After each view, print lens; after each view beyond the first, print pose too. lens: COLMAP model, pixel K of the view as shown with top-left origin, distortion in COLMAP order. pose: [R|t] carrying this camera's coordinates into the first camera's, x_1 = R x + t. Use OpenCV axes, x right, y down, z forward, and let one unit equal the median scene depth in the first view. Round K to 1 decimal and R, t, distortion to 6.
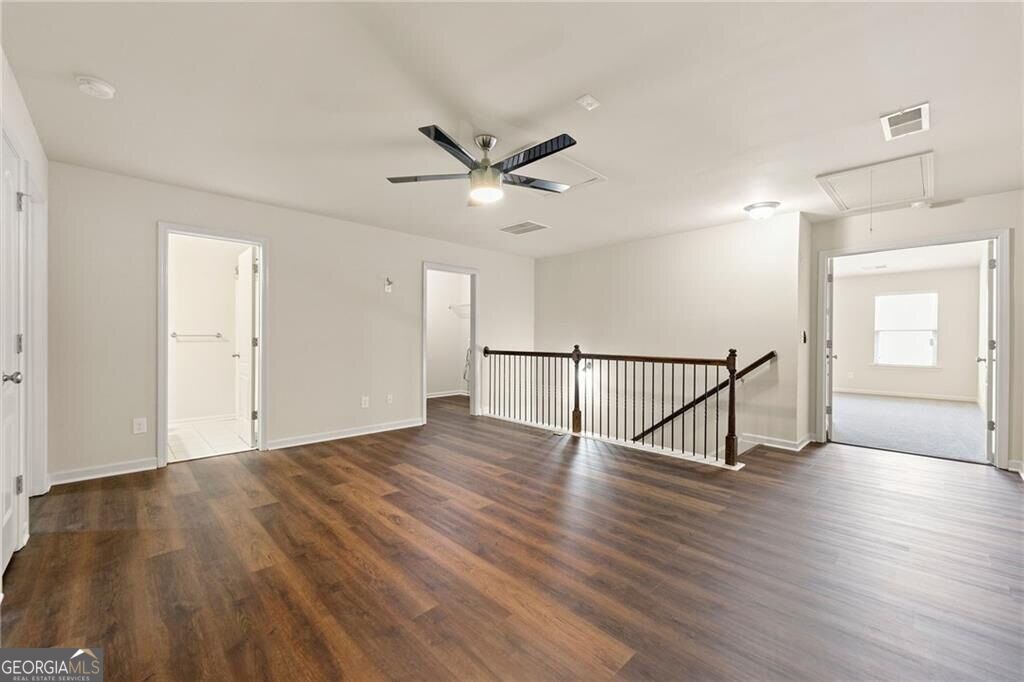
lens RADIAL K [[417.1, 0, 504.4], [0, 417.1, 350.4], [0, 0, 1]] dist [-0.000193, 0.000014]
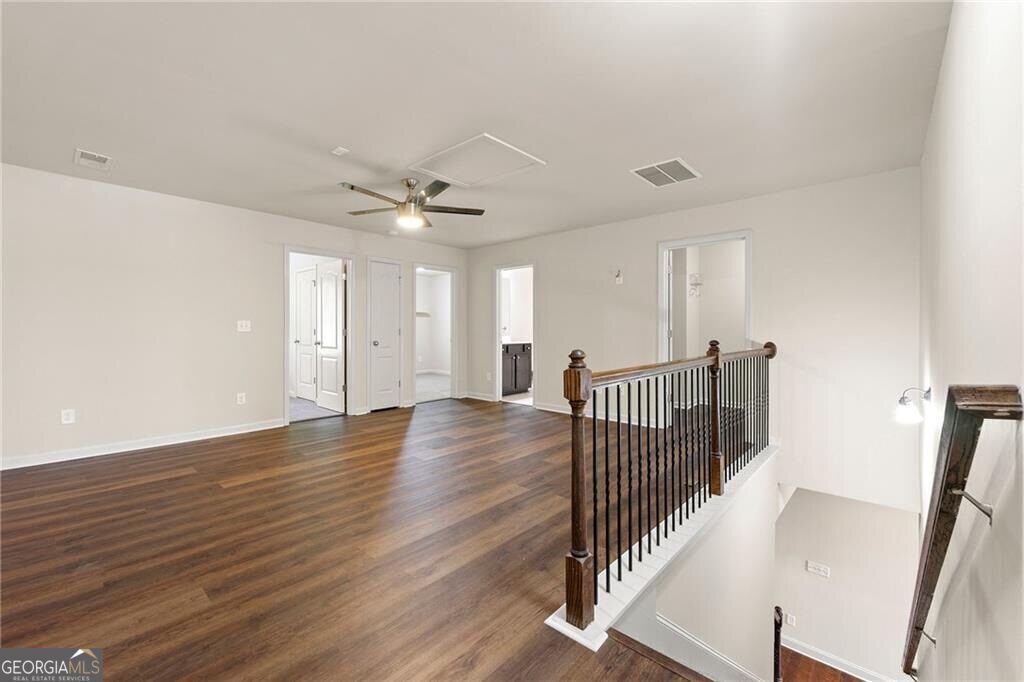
lens RADIAL K [[417.1, 0, 504.4], [0, 417.1, 350.4], [0, 0, 1]] dist [-0.000193, 0.000014]
pose [[0.069562, 0.046623, -0.996488, 1.010492], [-0.030633, 0.998536, 0.044580, -0.024547], [0.997107, 0.027424, 0.070888, 0.933148]]
